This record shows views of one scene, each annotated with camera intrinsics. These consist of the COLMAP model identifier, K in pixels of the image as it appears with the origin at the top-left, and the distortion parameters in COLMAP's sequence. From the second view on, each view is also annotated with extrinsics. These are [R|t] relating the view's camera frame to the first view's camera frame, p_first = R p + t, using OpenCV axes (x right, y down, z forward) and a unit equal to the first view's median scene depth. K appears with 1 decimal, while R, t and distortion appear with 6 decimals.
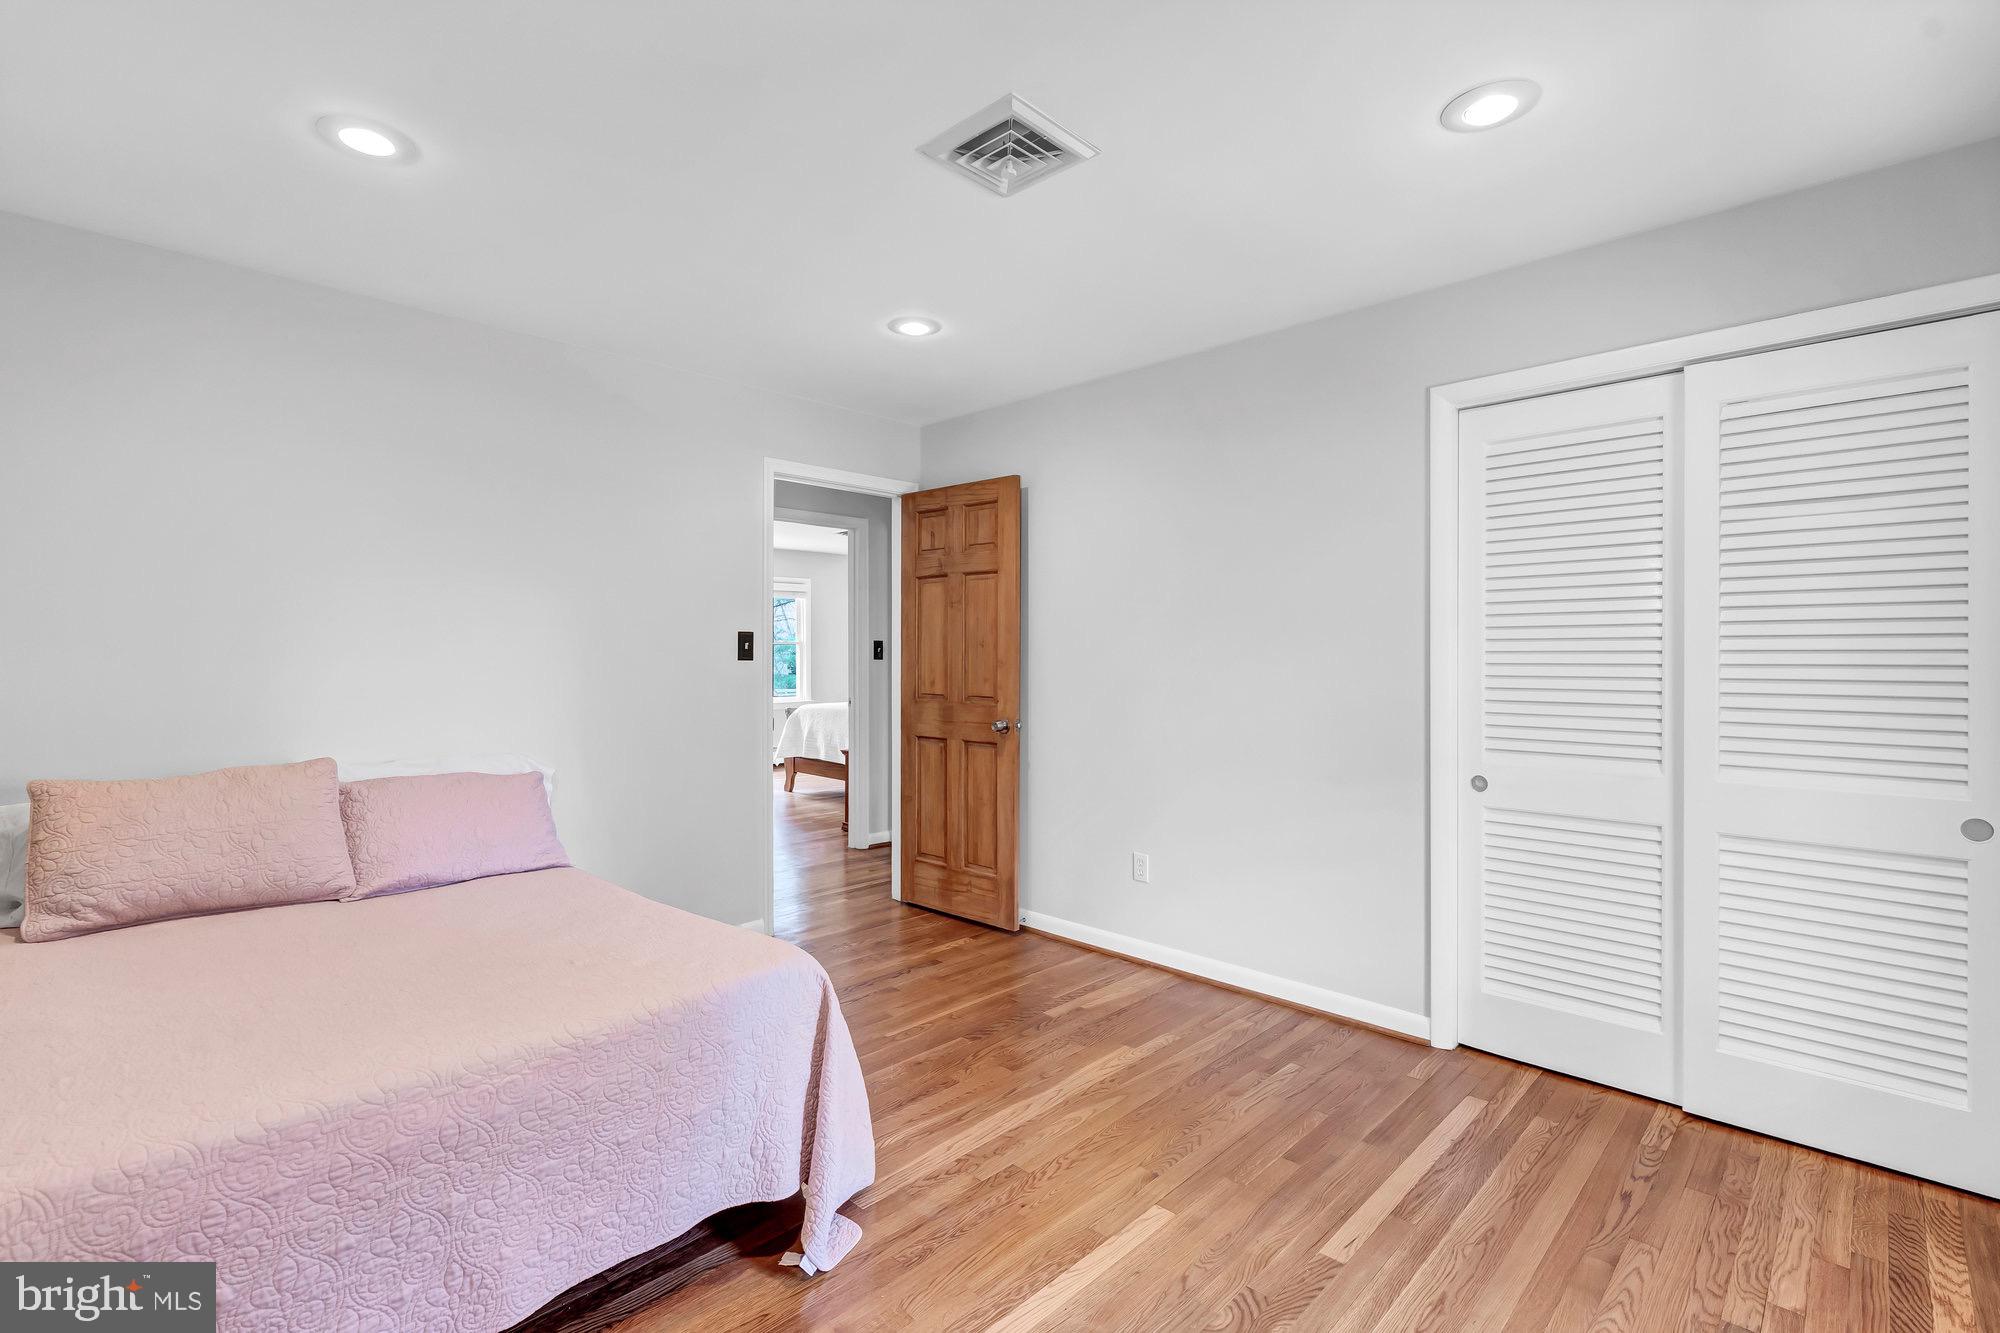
lens RADIAL K [[912.0, 0, 999.6], [0, 912.0, 663.1], [0, 0, 1]] dist [-0.002760, -0.000538]
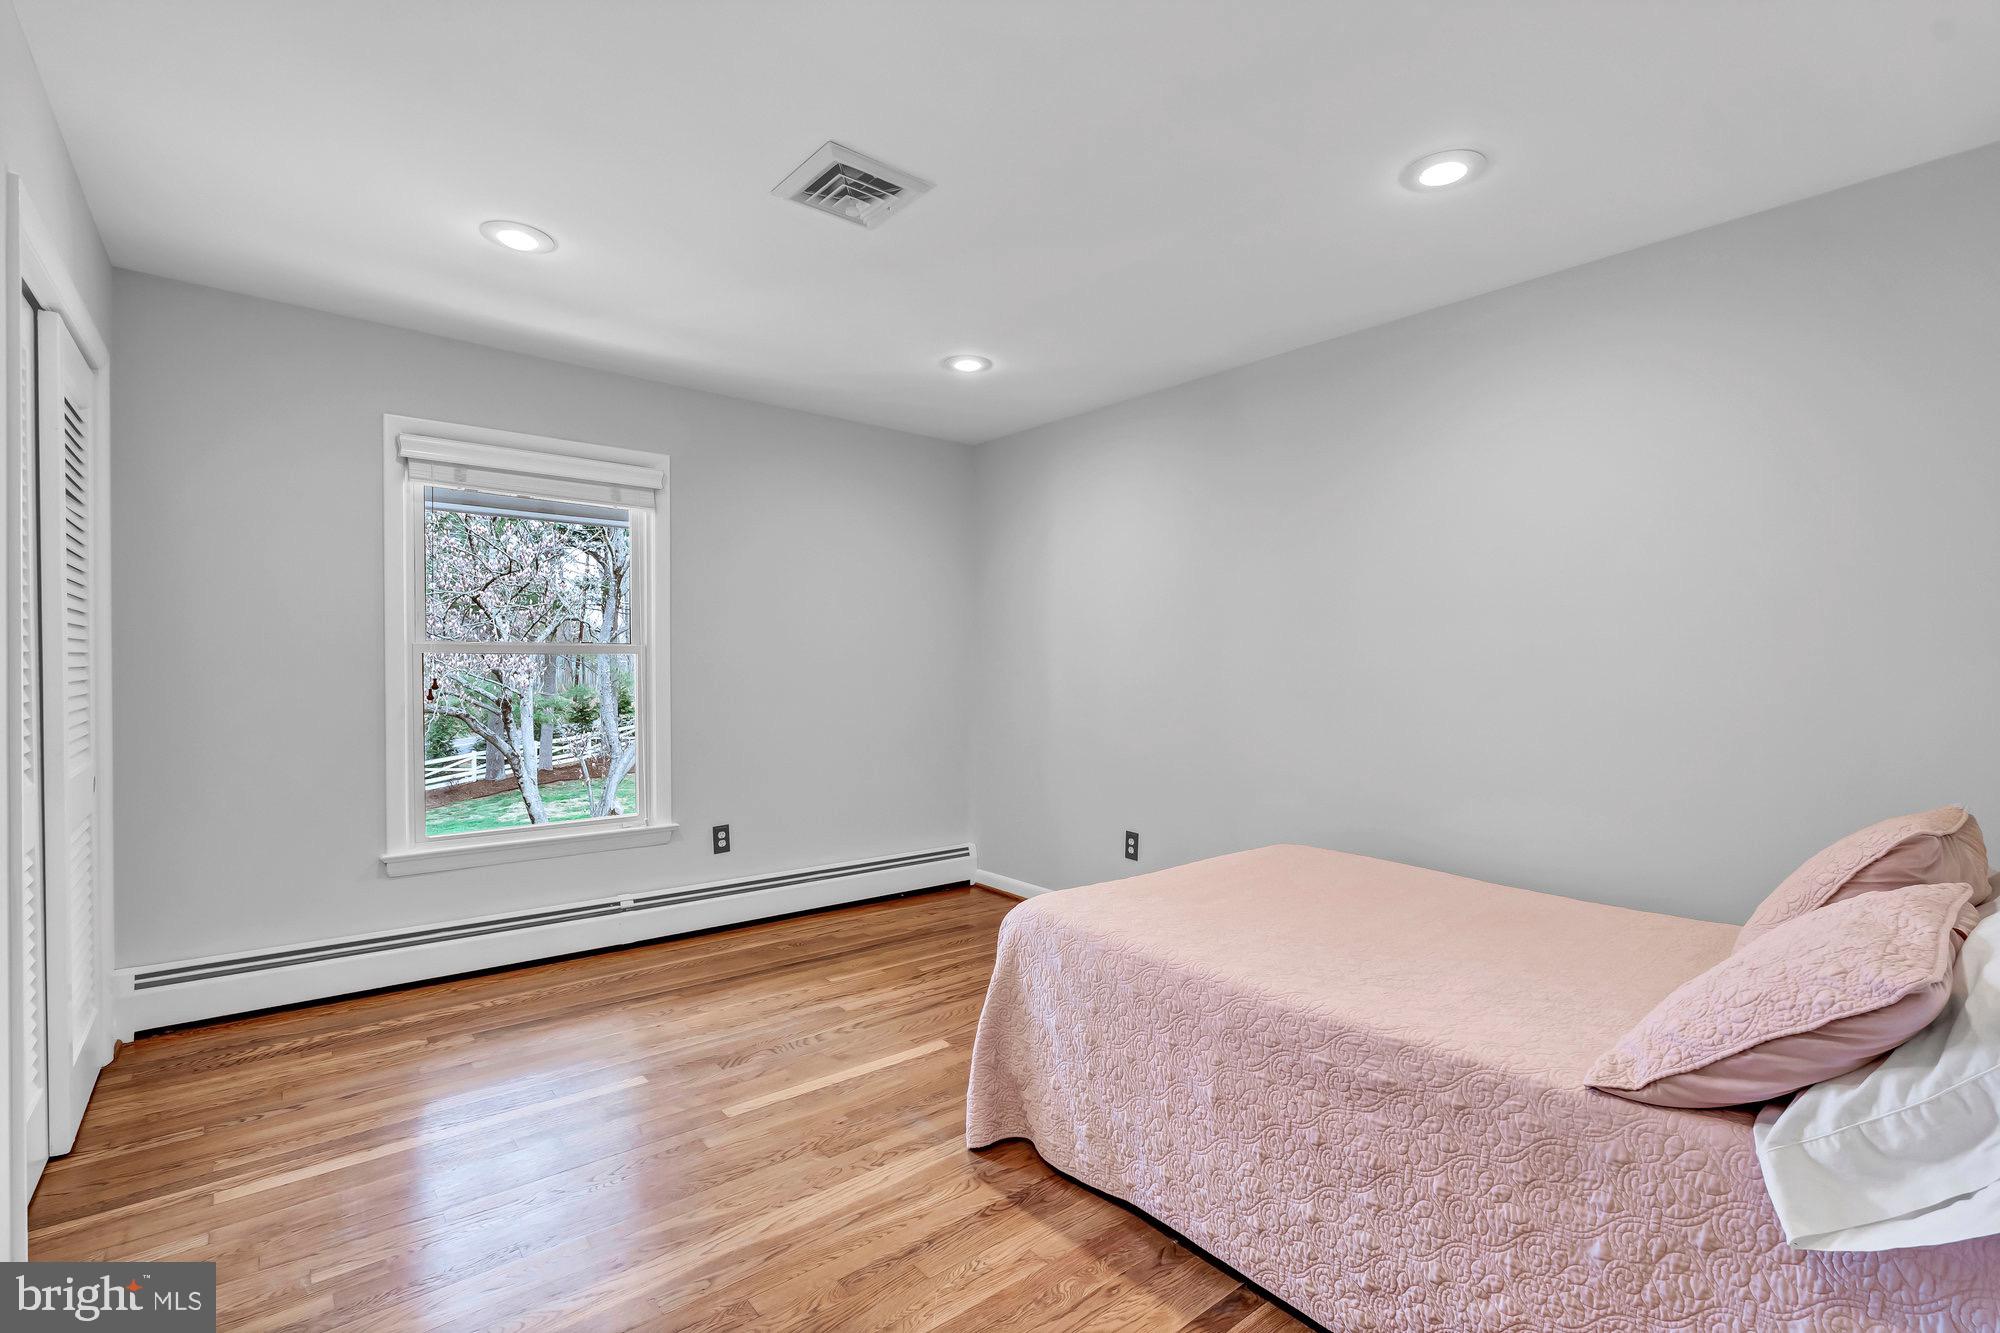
lens RADIAL K [[912.0, 0, 1000.7], [0, 912.0, 665.4], [0, 0, 1]] dist [-0.002760, -0.000538]
pose [[-0.993435, -0.007972, 0.114123, -0.290629], [-0.006717, 0.999913, 0.011374, -0.002235], [-0.114204, 0.010532, -0.993401, 2.024528]]
